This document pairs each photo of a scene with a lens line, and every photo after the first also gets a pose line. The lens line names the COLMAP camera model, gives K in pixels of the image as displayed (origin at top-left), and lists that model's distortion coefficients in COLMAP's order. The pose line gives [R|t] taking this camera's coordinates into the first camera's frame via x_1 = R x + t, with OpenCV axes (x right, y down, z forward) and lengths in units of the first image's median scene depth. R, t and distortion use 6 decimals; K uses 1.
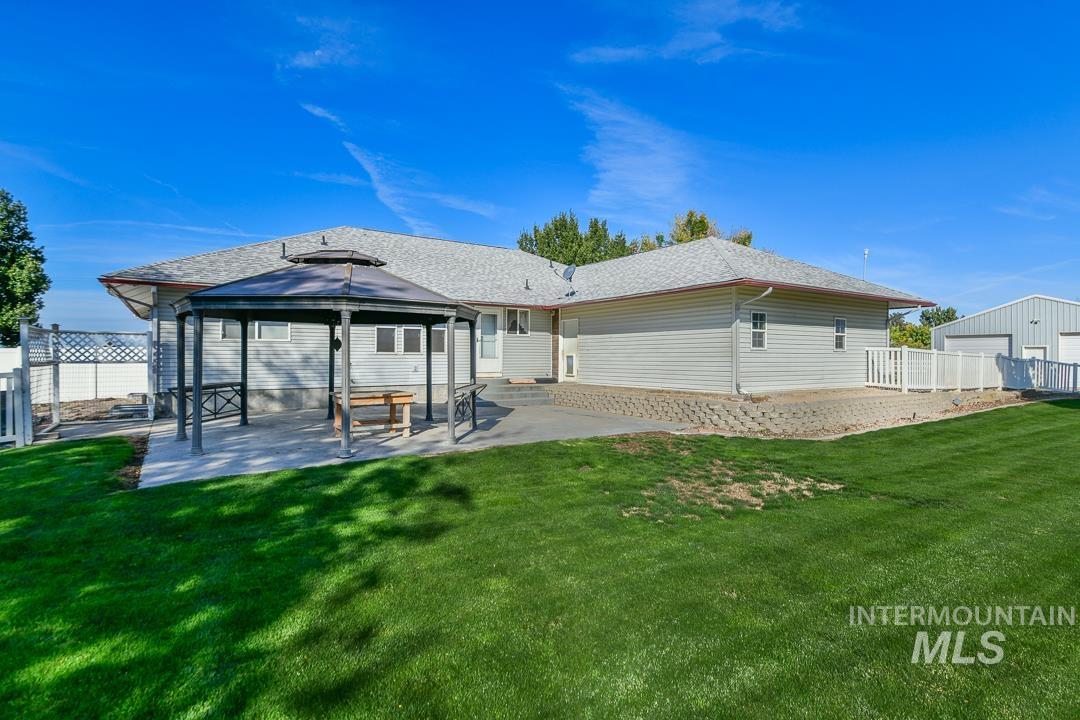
lens RADIAL K [[548.7, 0, 540.8], [0, 548.7, 363.9], [0, 0, 1]] dist [0.001685, 0.000468]
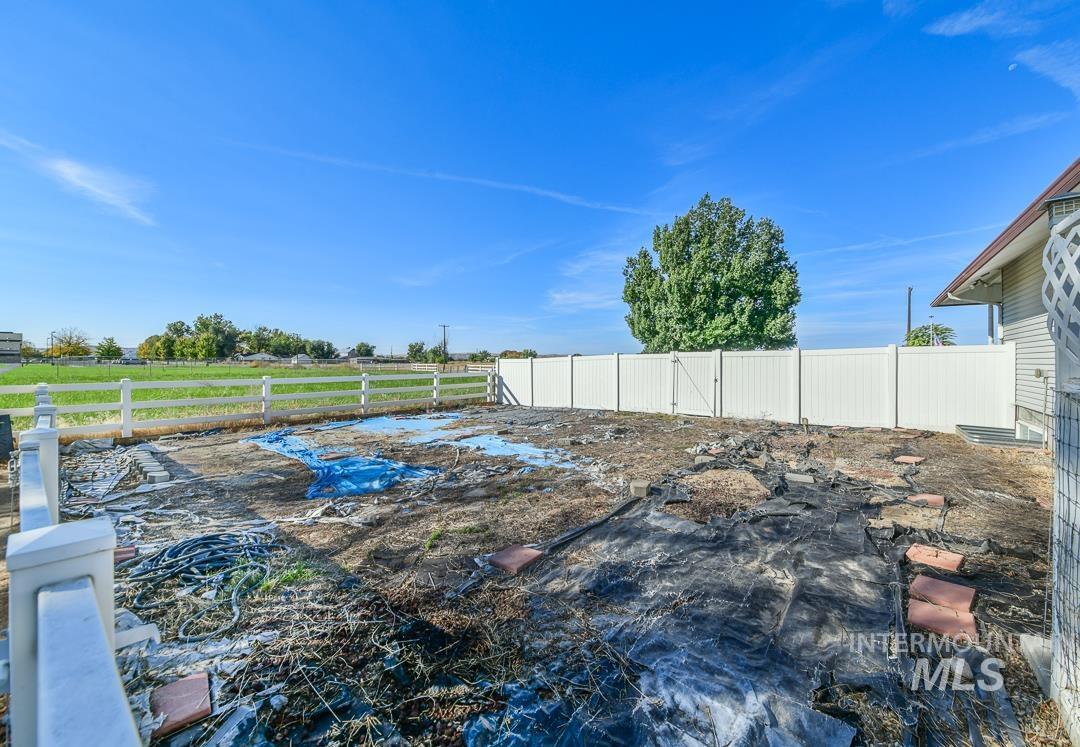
lens RADIAL K [[411.7, 0, 540.7], [0, 411.7, 370.8], [0, 0, 1]] dist [0.000344, 0.000007]
pose [[0.304935, 0.006381, -0.952352, -0.298105], [-0.003260, 0.999979, 0.005656, -0.002237], [0.952368, 0.001380, 0.304949, 0.286041]]
